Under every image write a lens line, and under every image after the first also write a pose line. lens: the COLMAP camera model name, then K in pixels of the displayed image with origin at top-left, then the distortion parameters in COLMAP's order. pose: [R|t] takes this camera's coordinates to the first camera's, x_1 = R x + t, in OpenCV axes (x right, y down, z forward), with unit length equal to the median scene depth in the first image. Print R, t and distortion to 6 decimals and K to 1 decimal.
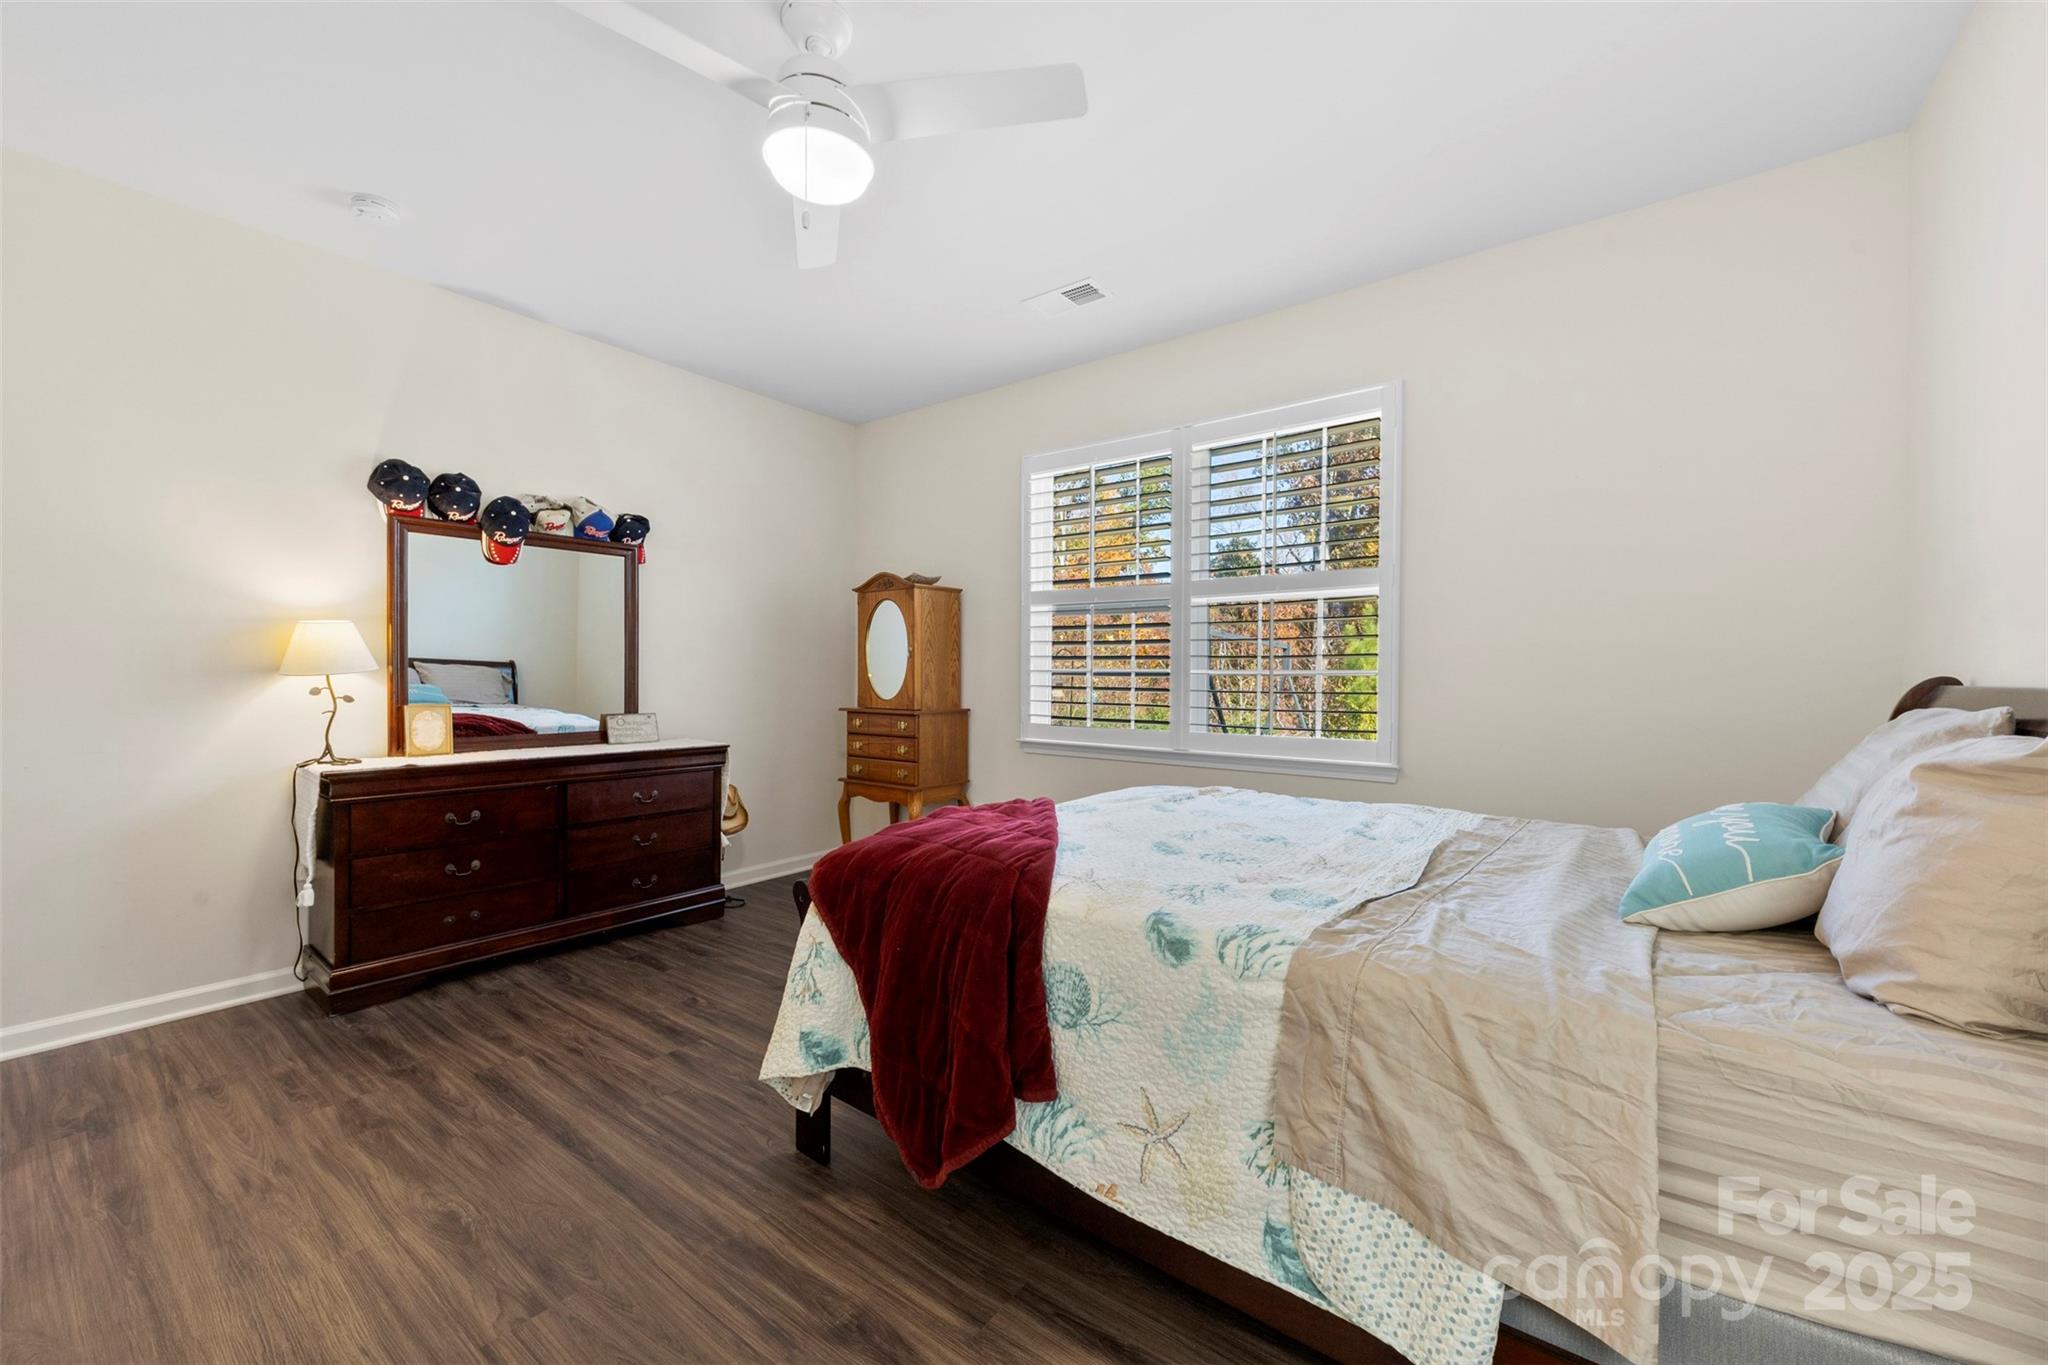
lens RADIAL K [[779.6, 0, 1027.3], [0, 779.6, 692.0], [0, 0, 1]] dist [0.010267, -0.000067]
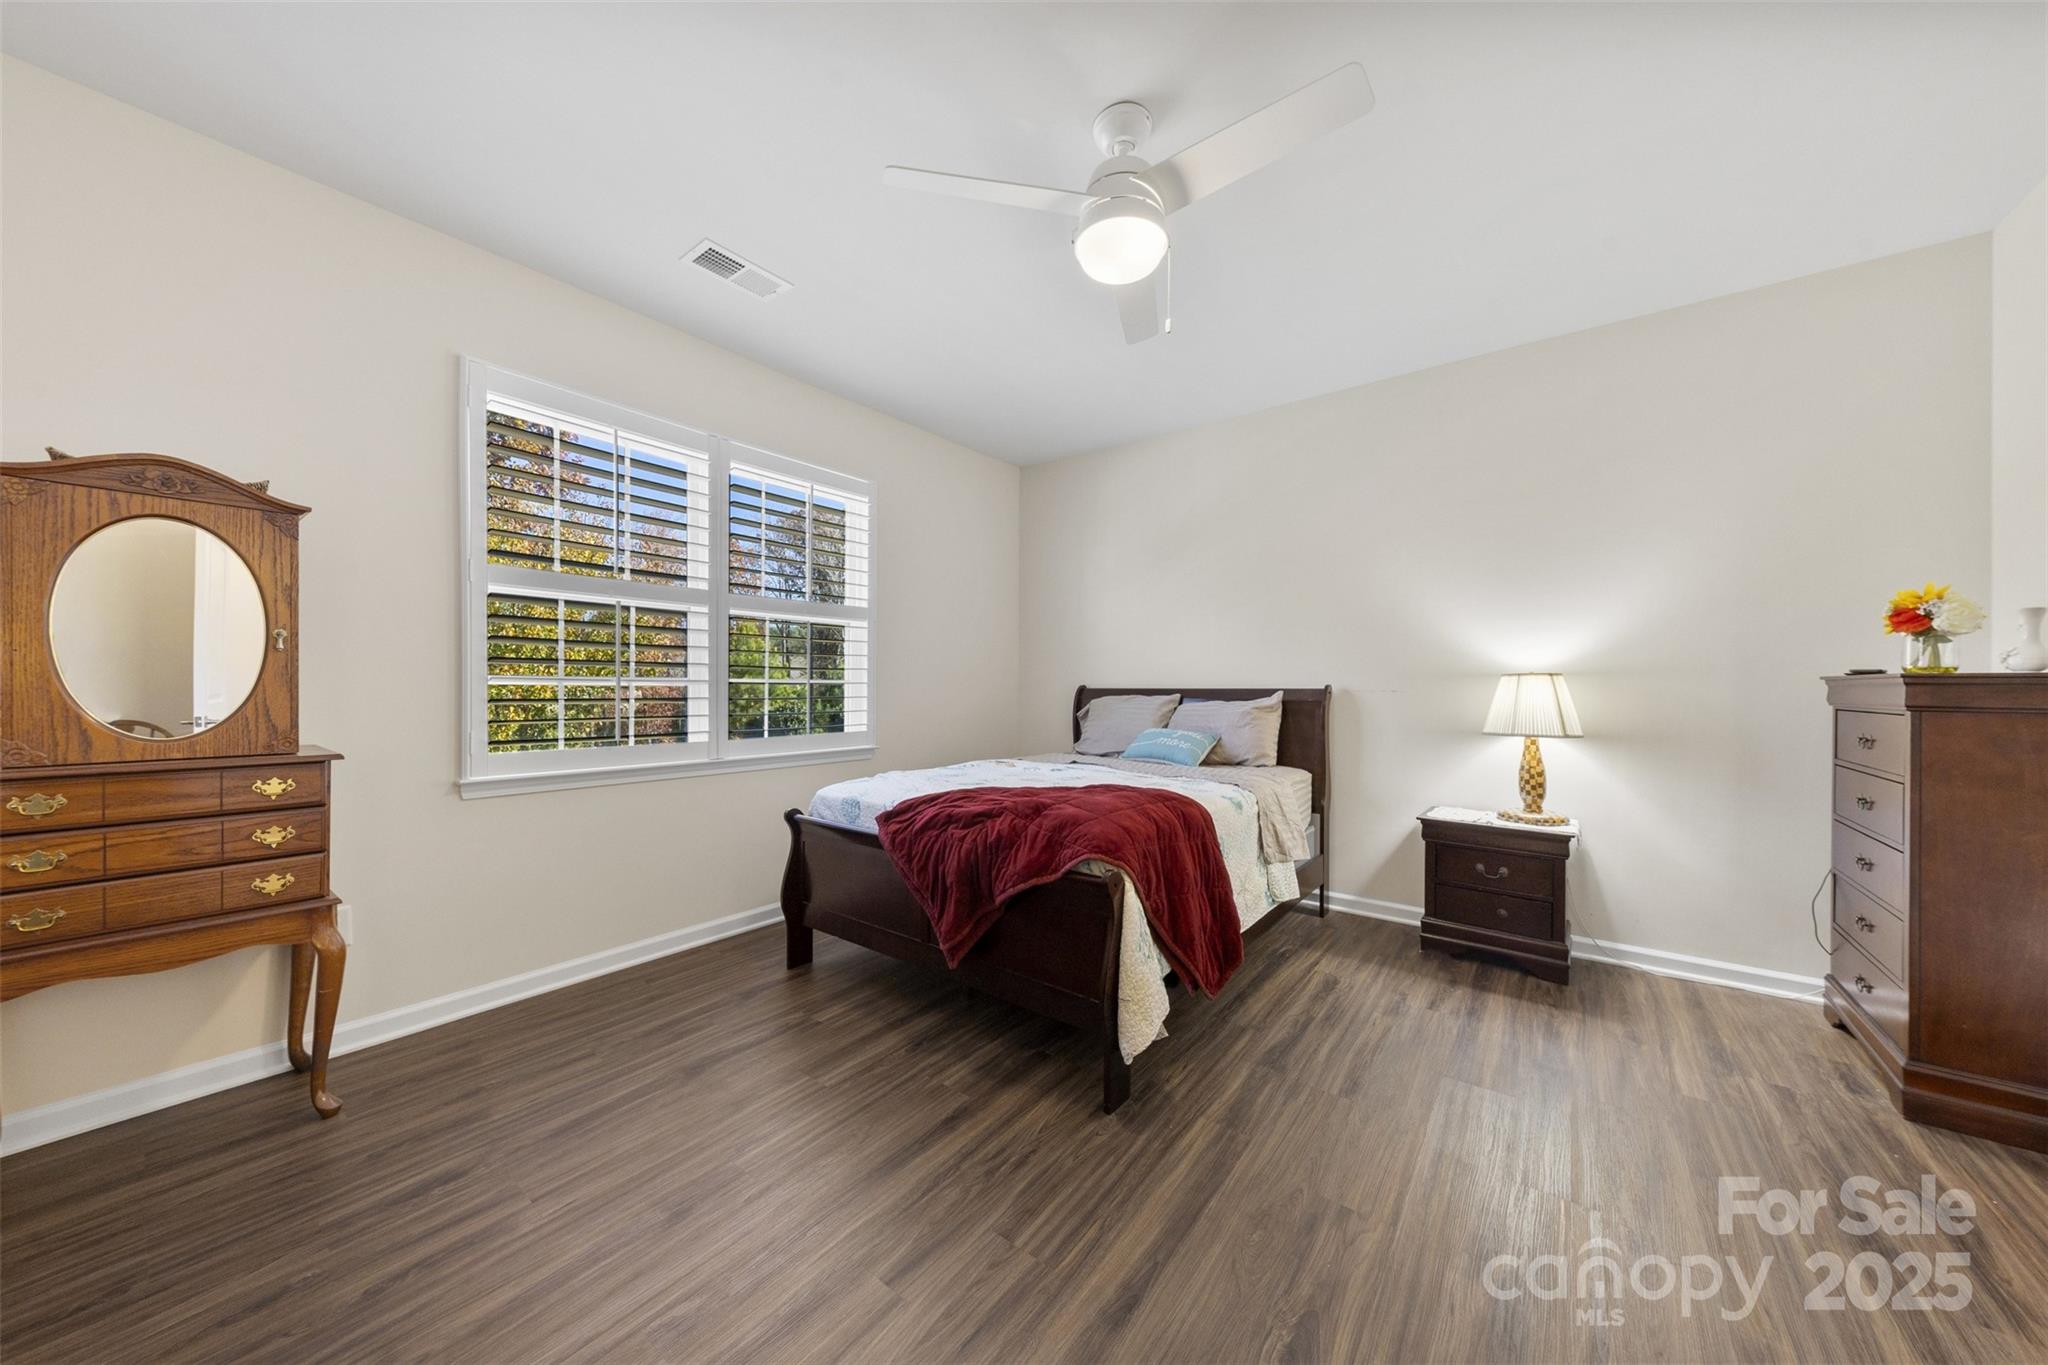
lens RADIAL K [[688.6, 0, 1024.0], [0, 688.6, 682.5], [0, 0, 1]] dist [0.001650, 0.000117]
pose [[0.024931, -0.000930, 0.999689, -1.240975], [0.025706, 0.999670, 0.000289, -0.024565], [-0.999359, 0.025691, 0.024947, 1.062801]]
